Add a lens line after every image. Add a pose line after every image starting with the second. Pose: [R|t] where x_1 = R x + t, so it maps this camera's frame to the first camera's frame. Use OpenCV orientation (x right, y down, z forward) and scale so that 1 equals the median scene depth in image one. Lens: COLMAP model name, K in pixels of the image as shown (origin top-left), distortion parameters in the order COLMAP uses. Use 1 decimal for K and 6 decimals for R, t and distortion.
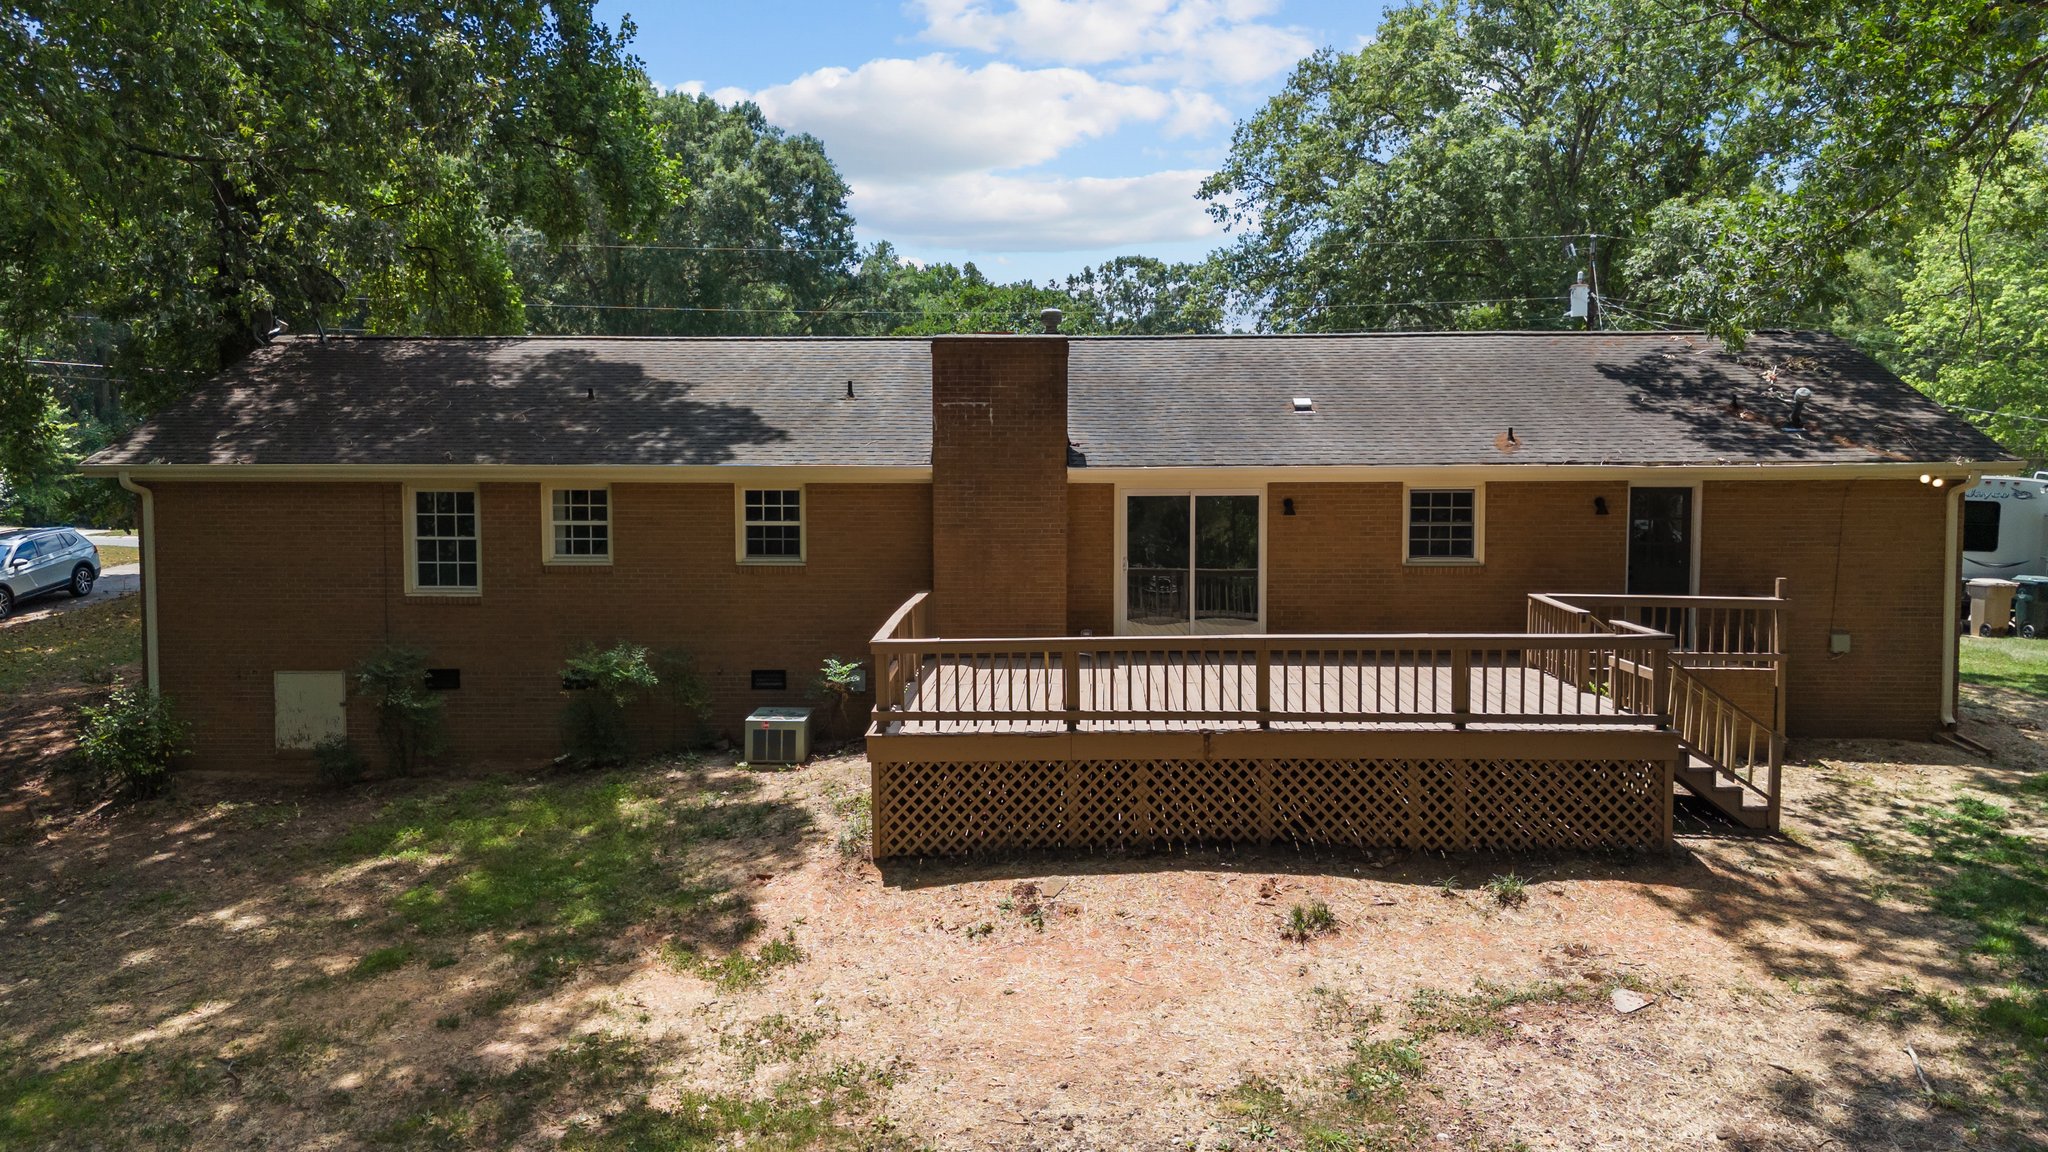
lens RADIAL K [[1511.4, 0, 1023.0], [0, 1511.4, 475.2], [0, 0, 1]] dist [0.068383, -0.075472]
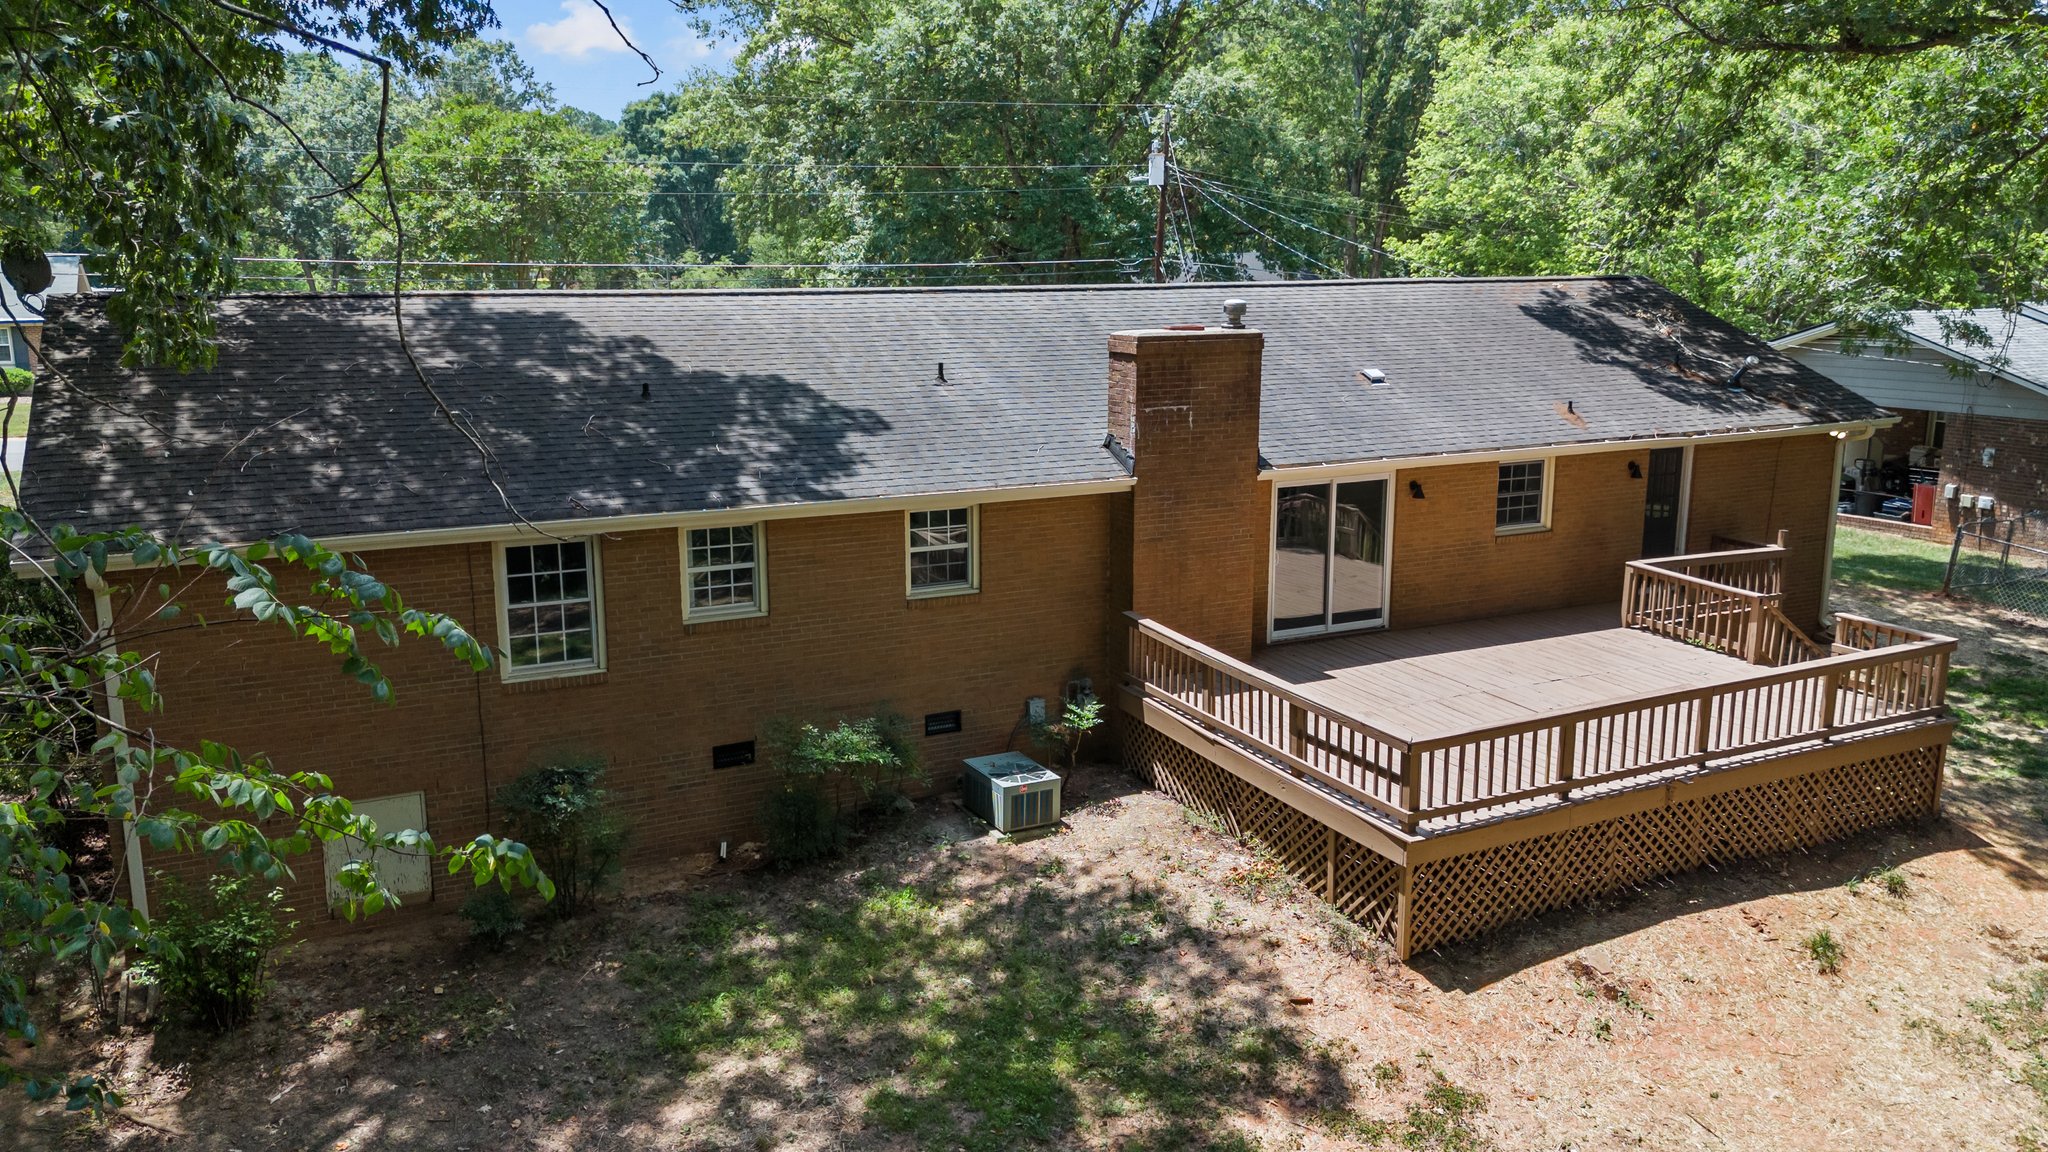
lens RADIAL K [[1511.4, 0, 1015.6], [0, 1511.4, 508.4], [0, 0, 1]] dist [0.068383, -0.075472]
pose [[0.883524, -0.078479, 0.461764, -0.539693], [0.001296, 0.986269, 0.165141, -0.136974], [-0.468384, -0.145308, 0.871494, 0.234698]]
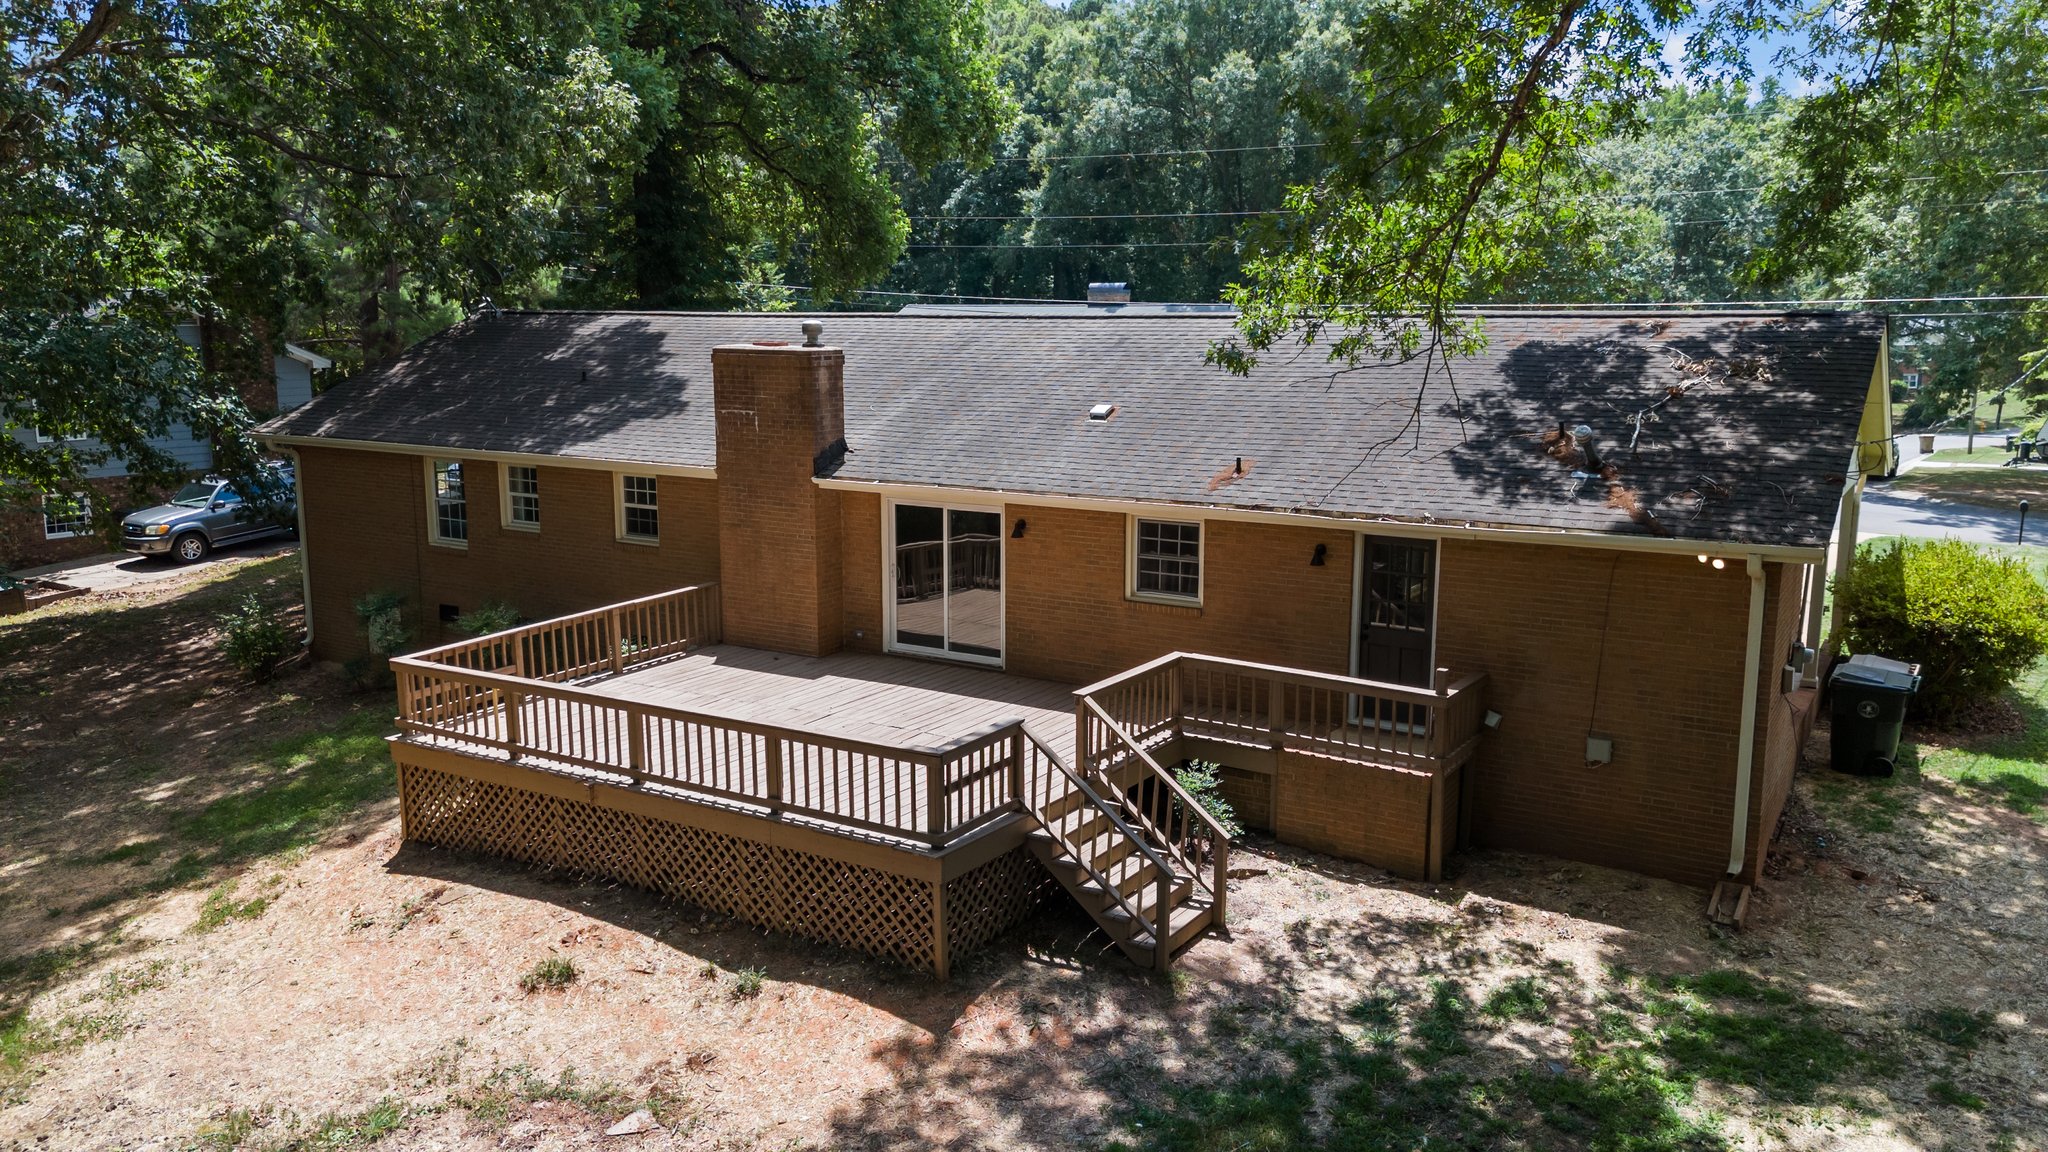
lens RADIAL K [[1511.4, 0, 1036.0], [0, 1511.4, 508.2], [0, 0, 1]] dist [0.068383, -0.075472]
pose [[0.866353, 0.067211, -0.494889, 0.664185], [-0.001192, 0.991179, 0.132525, -0.120197], [0.499431, -0.114224, 0.858791, 0.182619]]
